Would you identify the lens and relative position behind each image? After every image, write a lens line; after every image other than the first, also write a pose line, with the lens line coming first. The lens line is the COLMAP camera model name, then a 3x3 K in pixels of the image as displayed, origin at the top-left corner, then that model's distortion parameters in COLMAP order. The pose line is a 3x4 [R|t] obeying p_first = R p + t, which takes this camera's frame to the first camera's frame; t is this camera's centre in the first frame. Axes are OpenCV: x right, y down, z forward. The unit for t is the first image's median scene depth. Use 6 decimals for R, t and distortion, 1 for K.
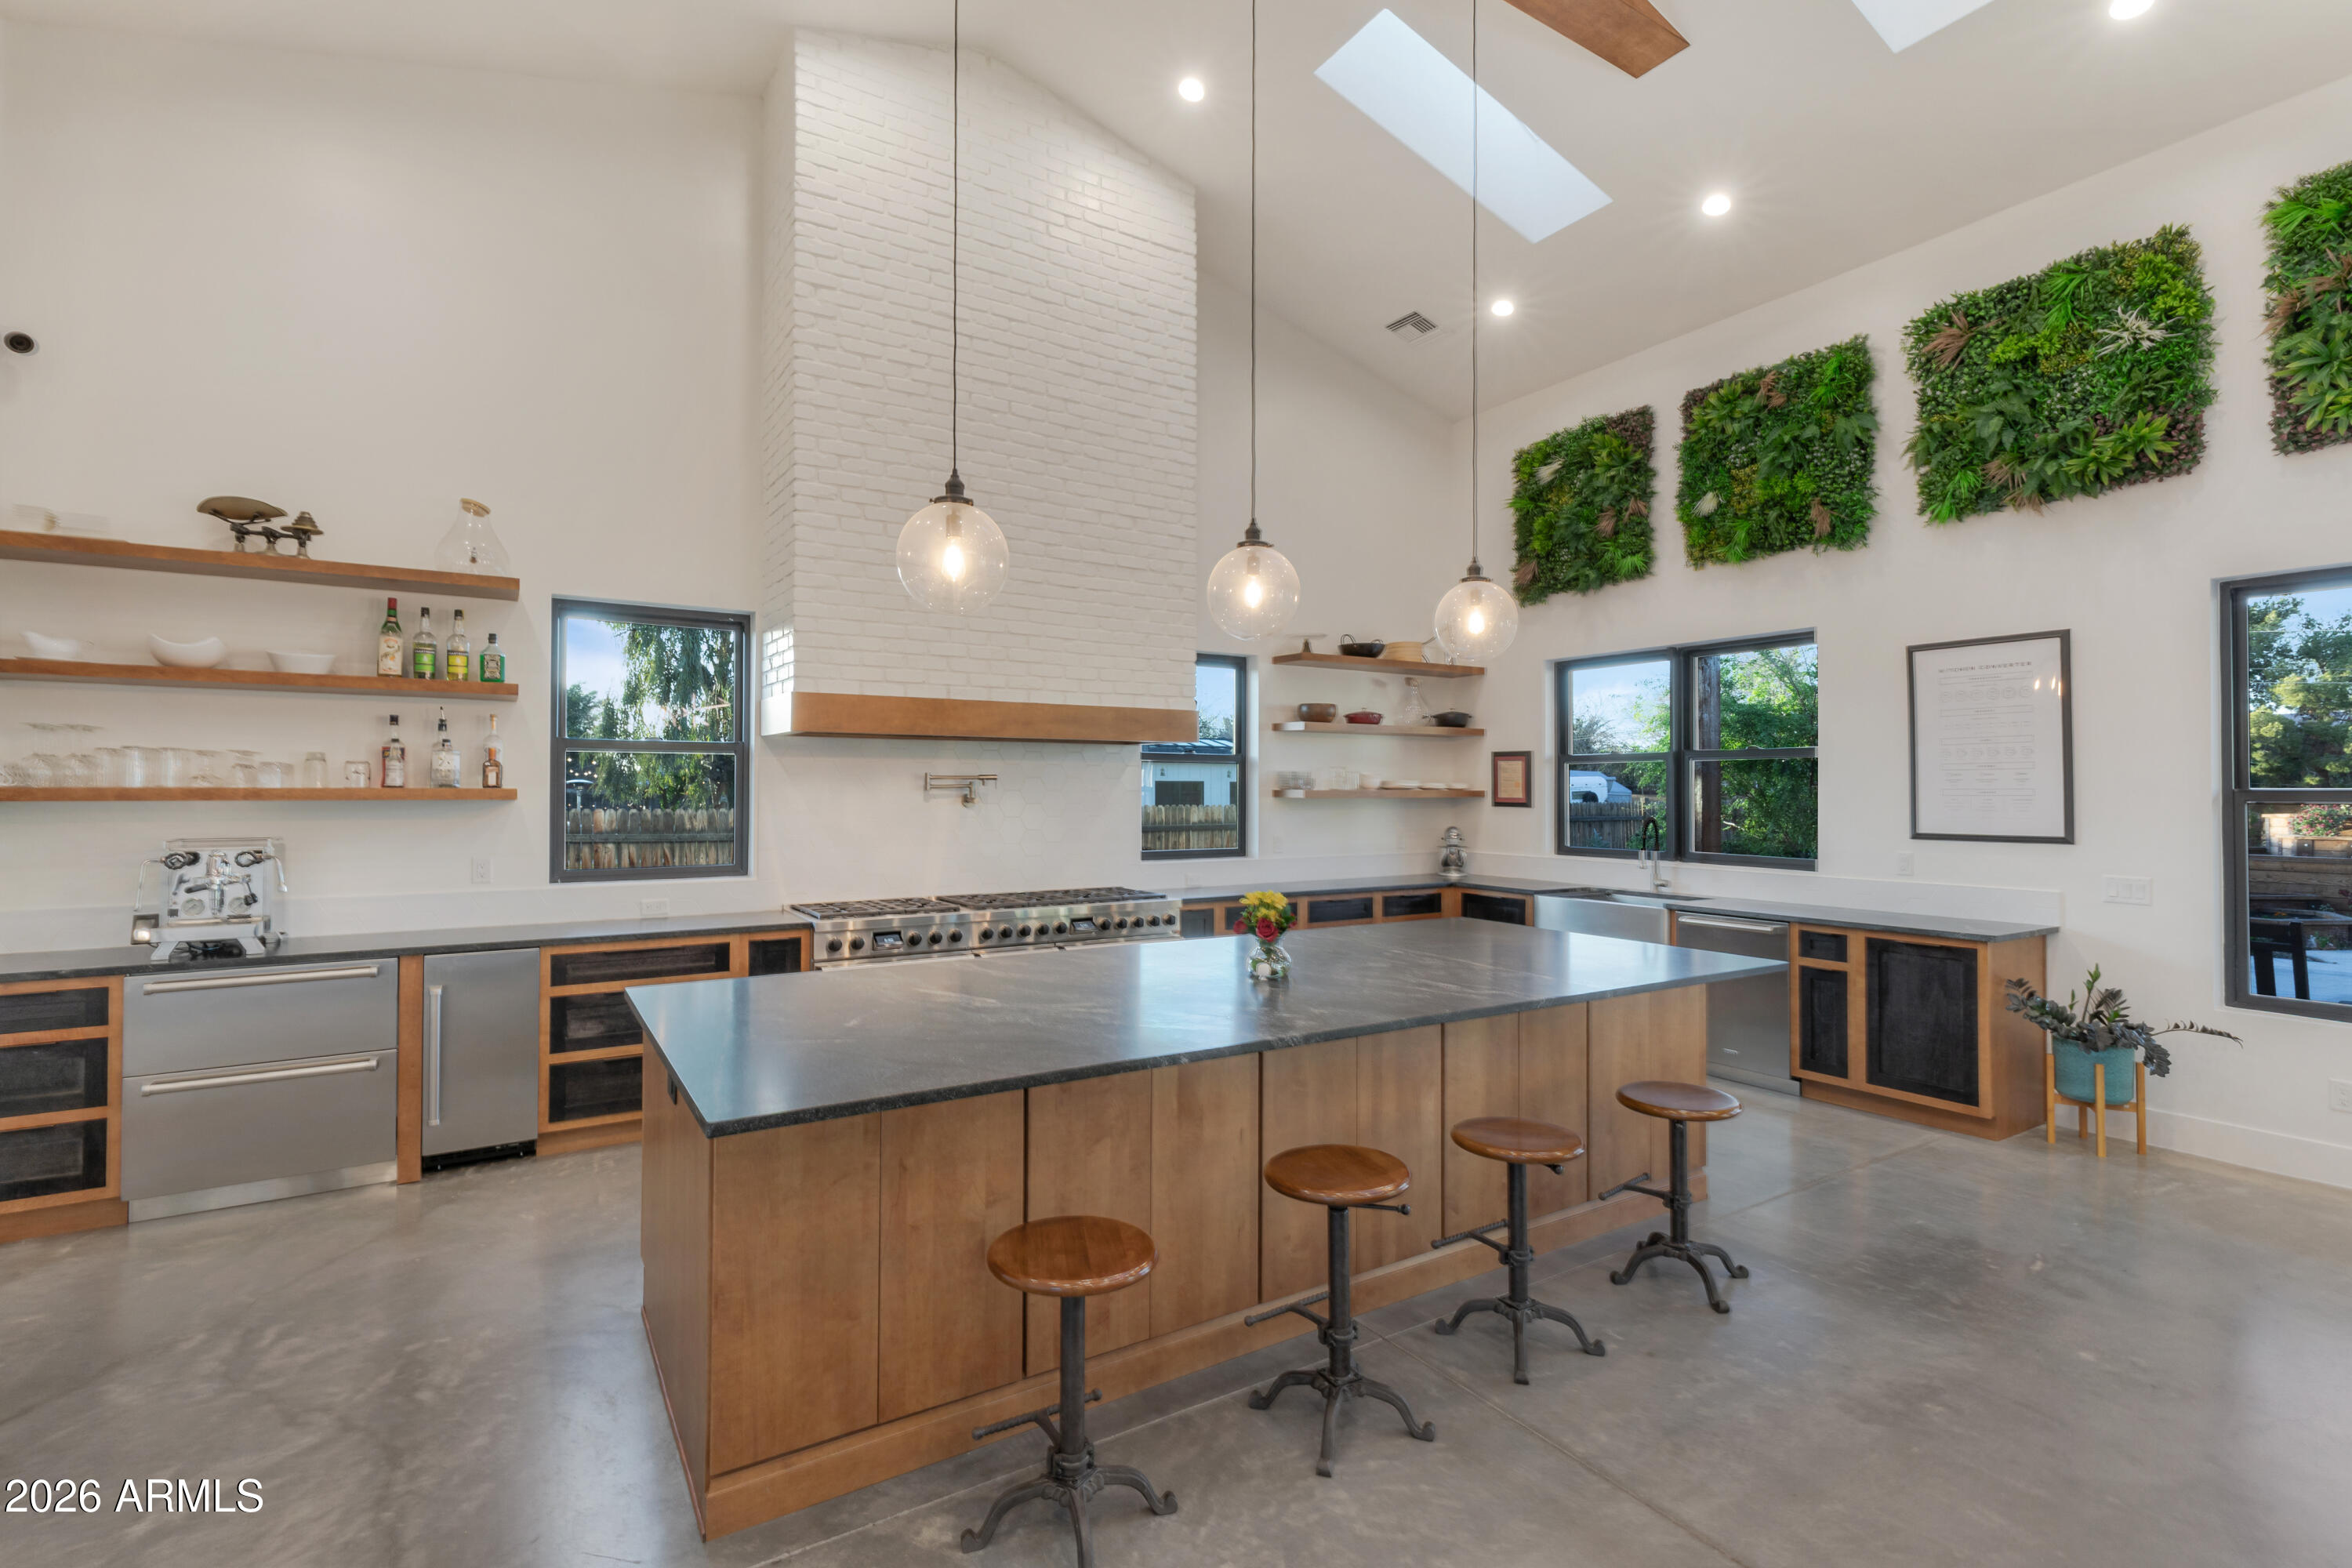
lens RADIAL K [[1087.8, 0, 1178.0], [0, 1087.8, 776.5], [0, 0, 1]] dist [-0.030691, 0.002717]
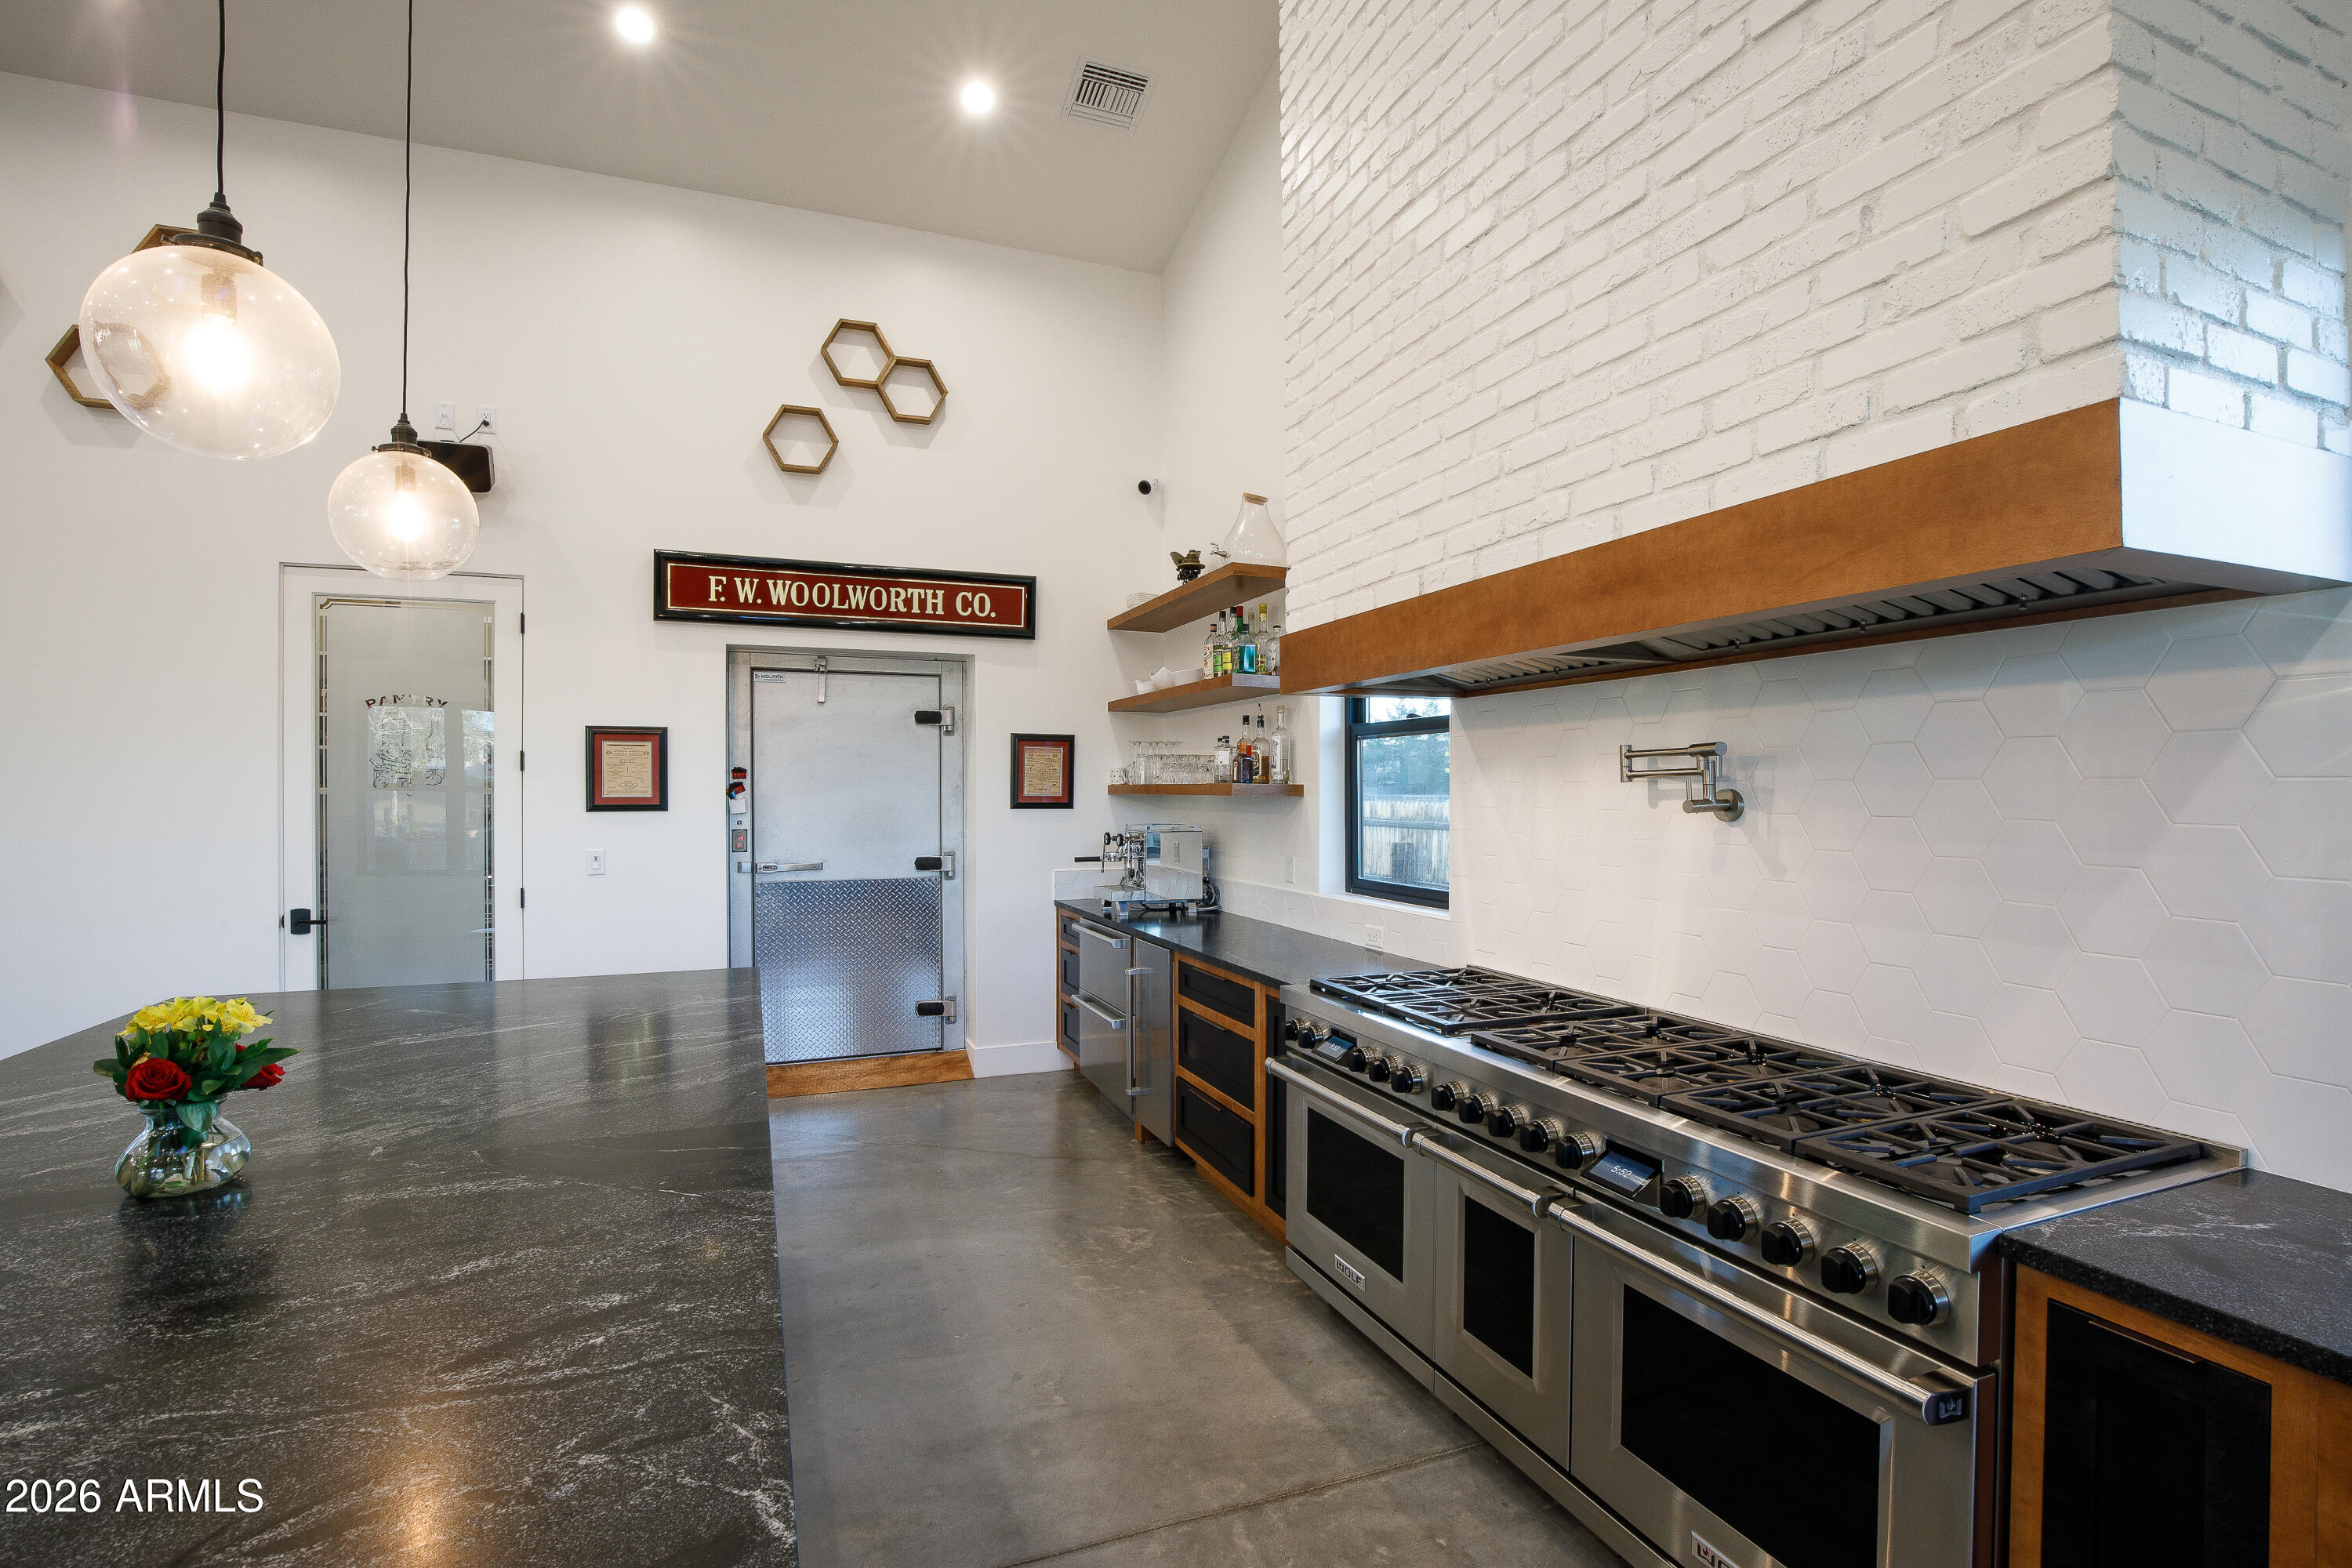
lens RADIAL K [[1087.8, 0, 1171.2], [0, 1087.8, 790.8], [0, 0, 1]] dist [-0.030691, 0.002717]
pose [[-0.188873, -0.004041, -0.981993, 0.348207], [0.004007, 0.999980, -0.004886, 0.023168], [0.981993, -0.004858, -0.188853, 1.161940]]
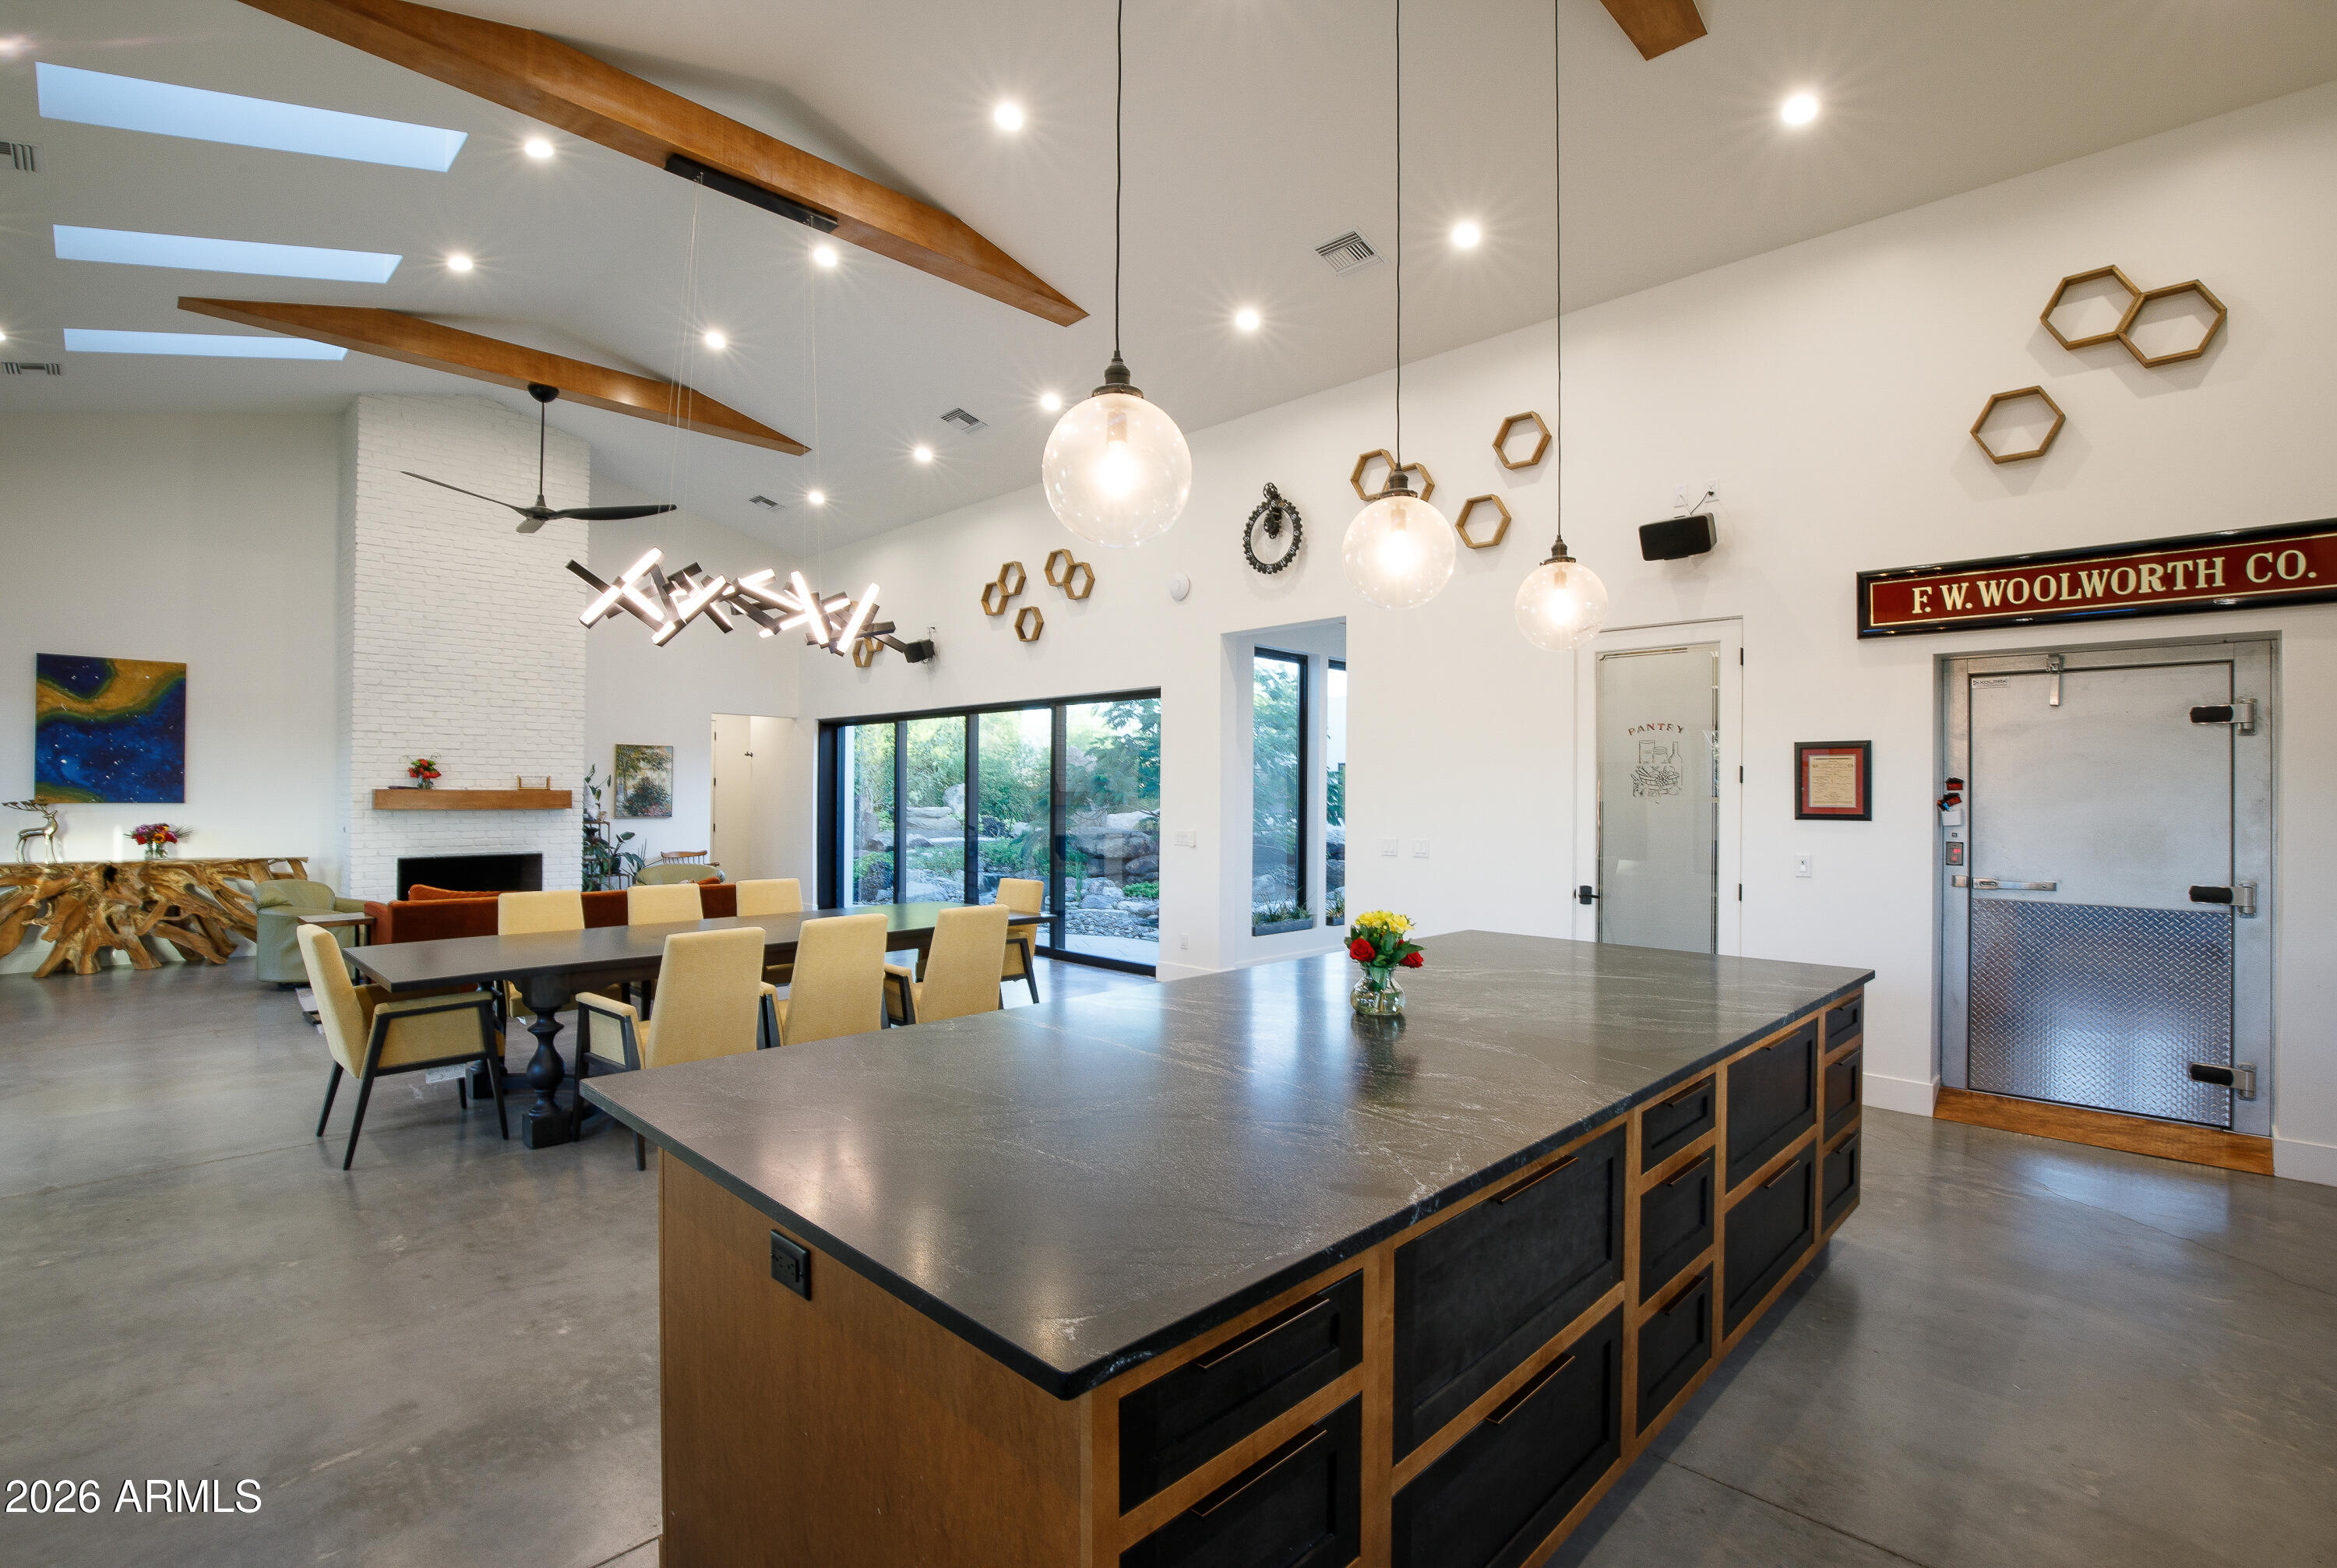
lens RADIAL K [[1080.8, 0, 1184.0], [0, 1080.8, 788.1], [0, 0, 1]] dist [-0.030691, 0.002717]
pose [[-0.973888, -0.014885, -0.226542, 0.301649], [-0.012721, 0.999858, -0.011009, 0.023266], [0.226674, -0.007840, -0.973939, 1.733800]]
